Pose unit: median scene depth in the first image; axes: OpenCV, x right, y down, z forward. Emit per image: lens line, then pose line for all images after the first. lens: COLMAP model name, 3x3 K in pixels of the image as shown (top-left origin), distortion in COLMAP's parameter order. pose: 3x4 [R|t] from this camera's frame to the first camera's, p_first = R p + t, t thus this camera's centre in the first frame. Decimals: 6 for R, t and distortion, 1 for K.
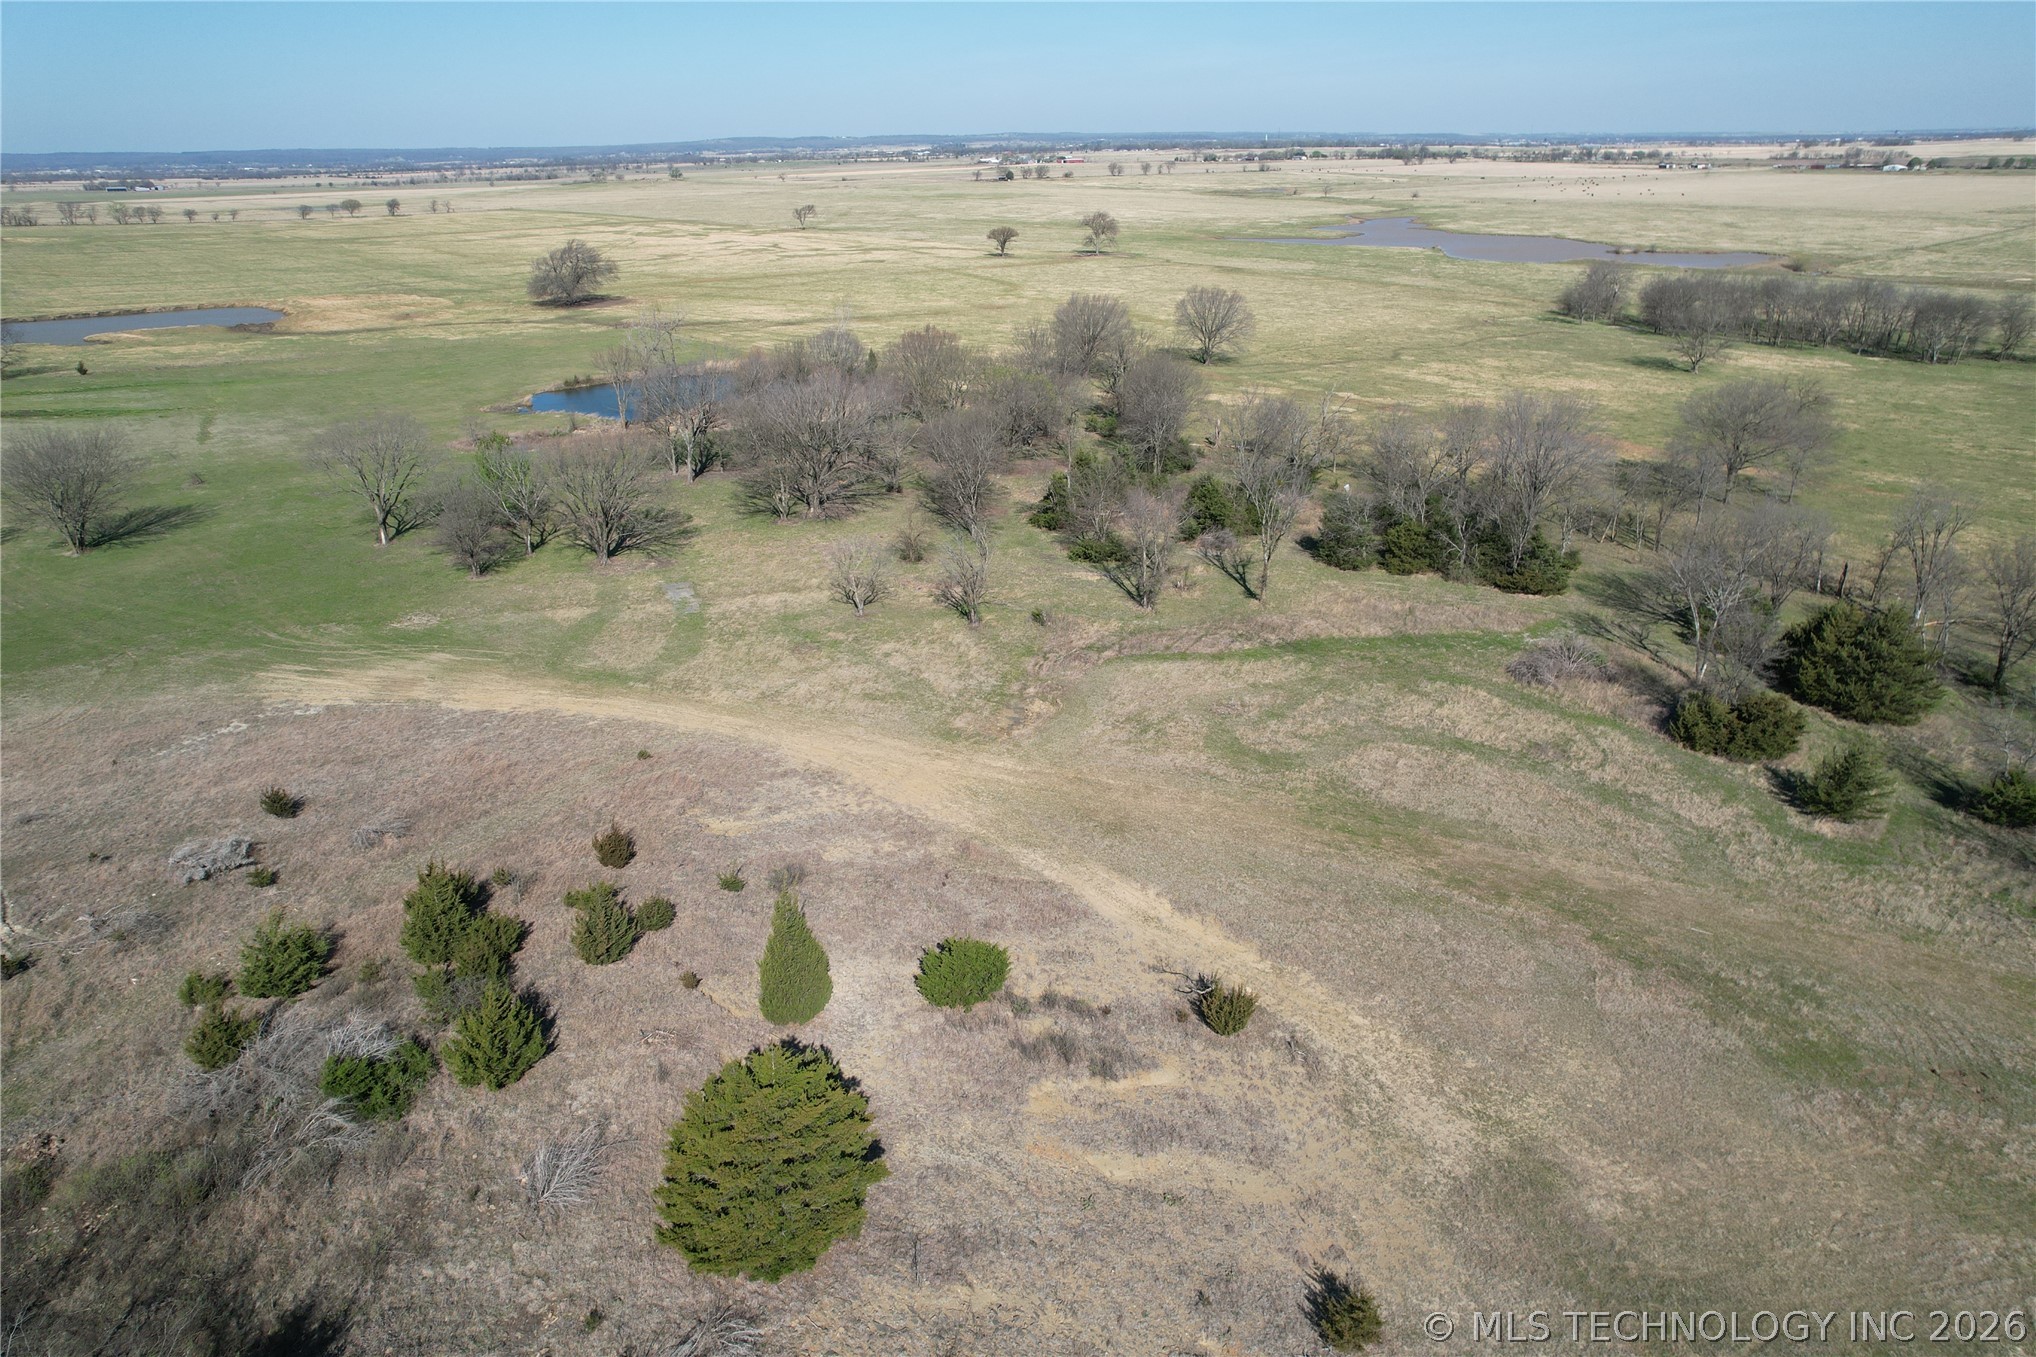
lens RADIAL K [[1289.8, 0, 1036.9], [0, 1289.8, 646.6], [0, 0, 1]] dist [-0.077603, 0.074539]
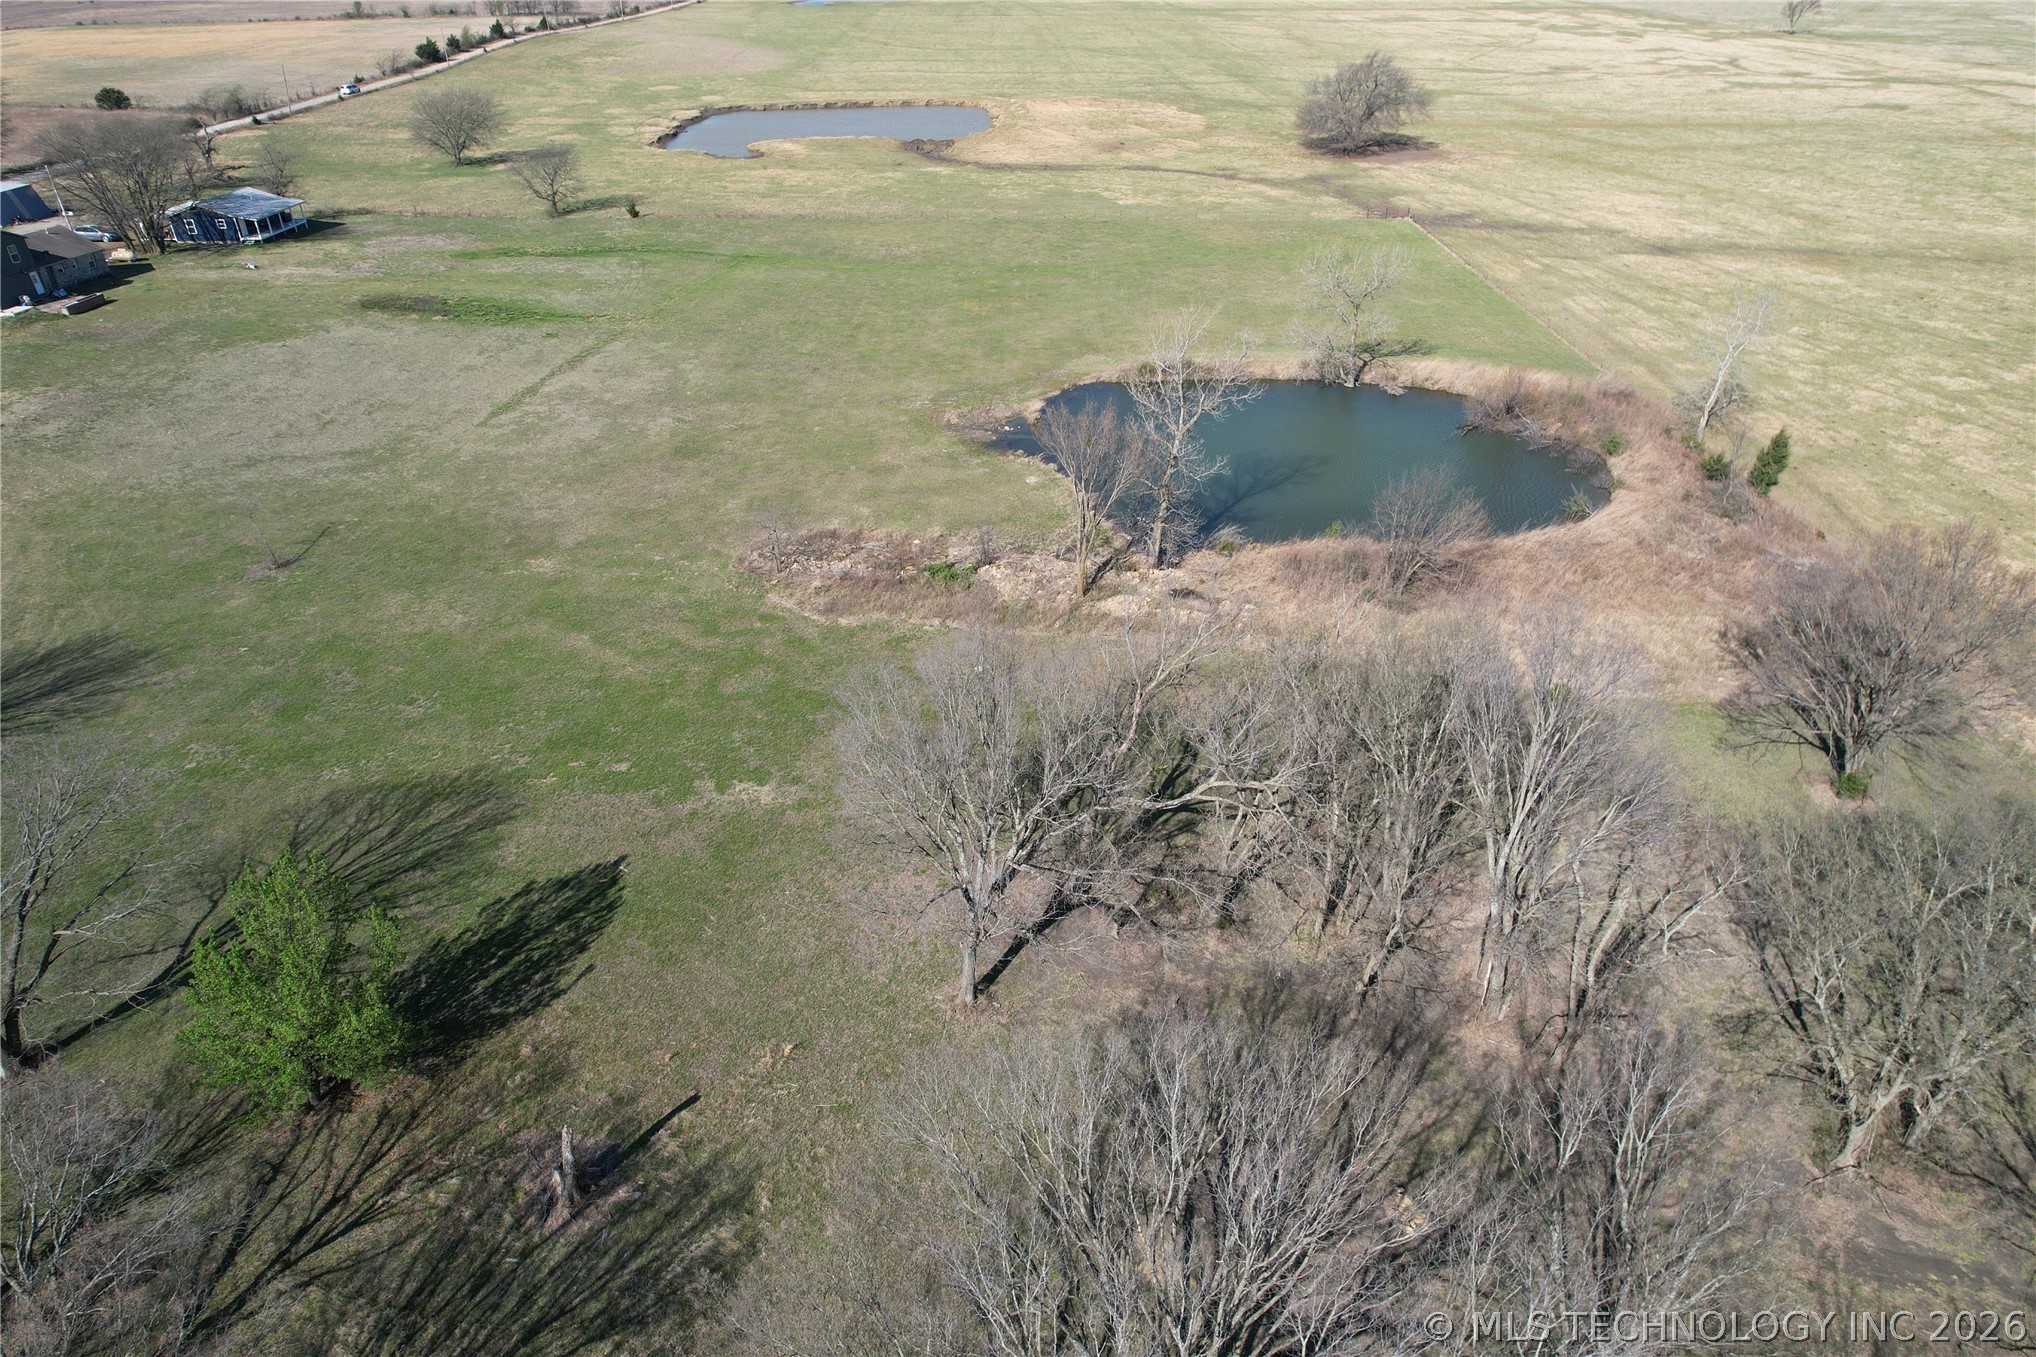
lens RADIAL K [[1289.8, 0, 1036.9], [0, 1289.8, 646.6], [0, 0, 1]] dist [-0.077603, 0.074539]
pose [[0.780333, 0.317988, -0.538483, -0.117205], [-0.229528, 0.946609, 0.226380, -0.323043], [0.581719, -0.053055, 0.811657, 0.820901]]
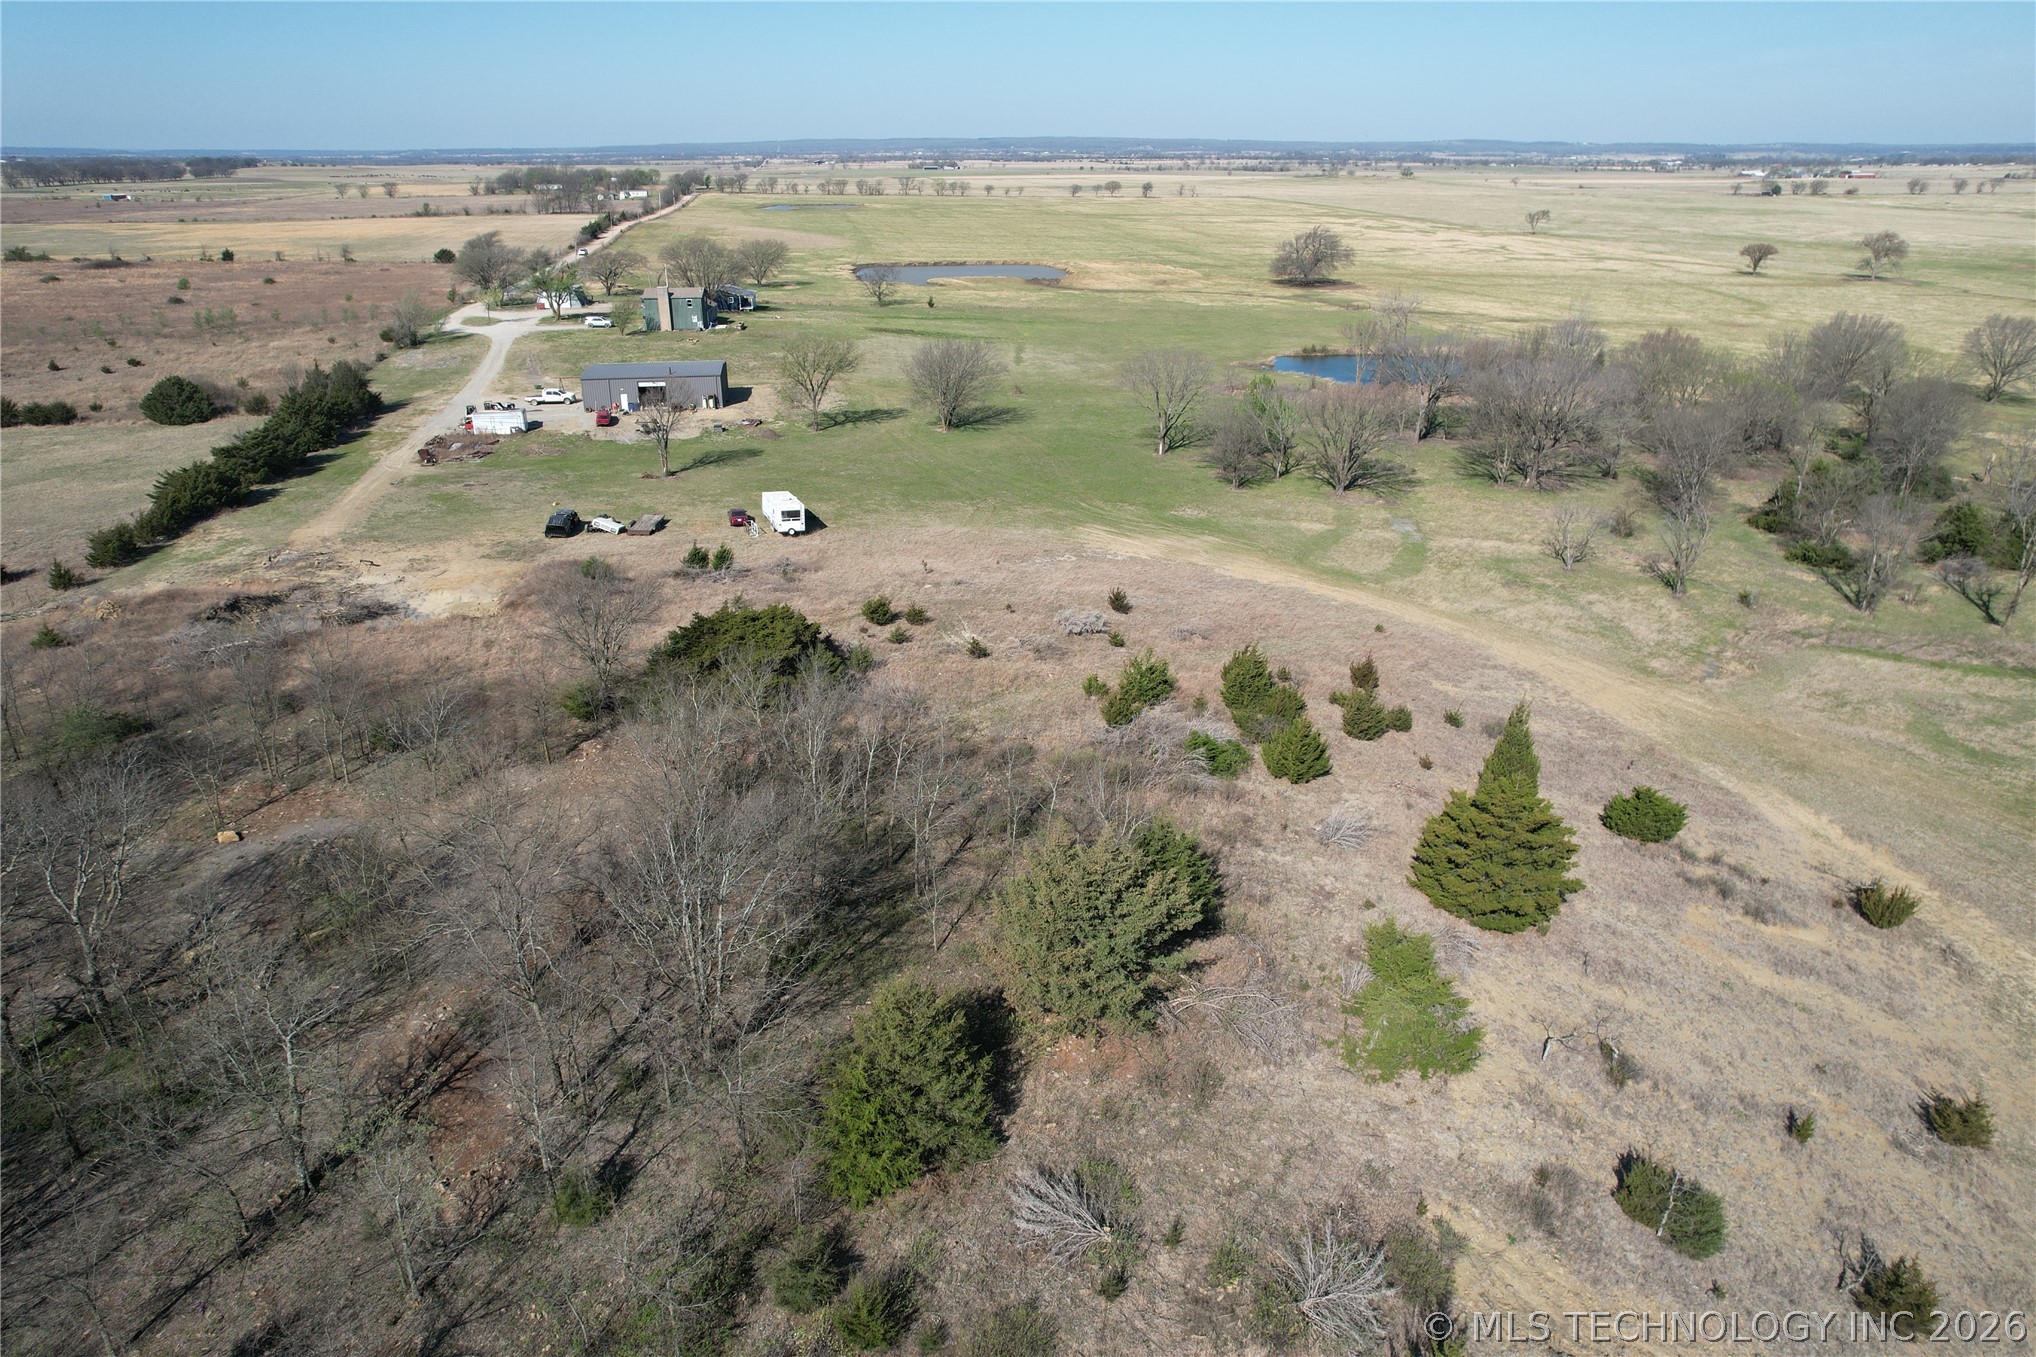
lens RADIAL K [[1289.8, 0, 1036.9], [0, 1289.8, 646.6], [0, 0, 1]] dist [-0.077603, 0.074539]
pose [[0.867020, 0.199956, -0.456392, -0.015685], [-0.199746, 0.978607, 0.049289, 0.062144], [0.456484, 0.048428, 0.888413, -0.142409]]
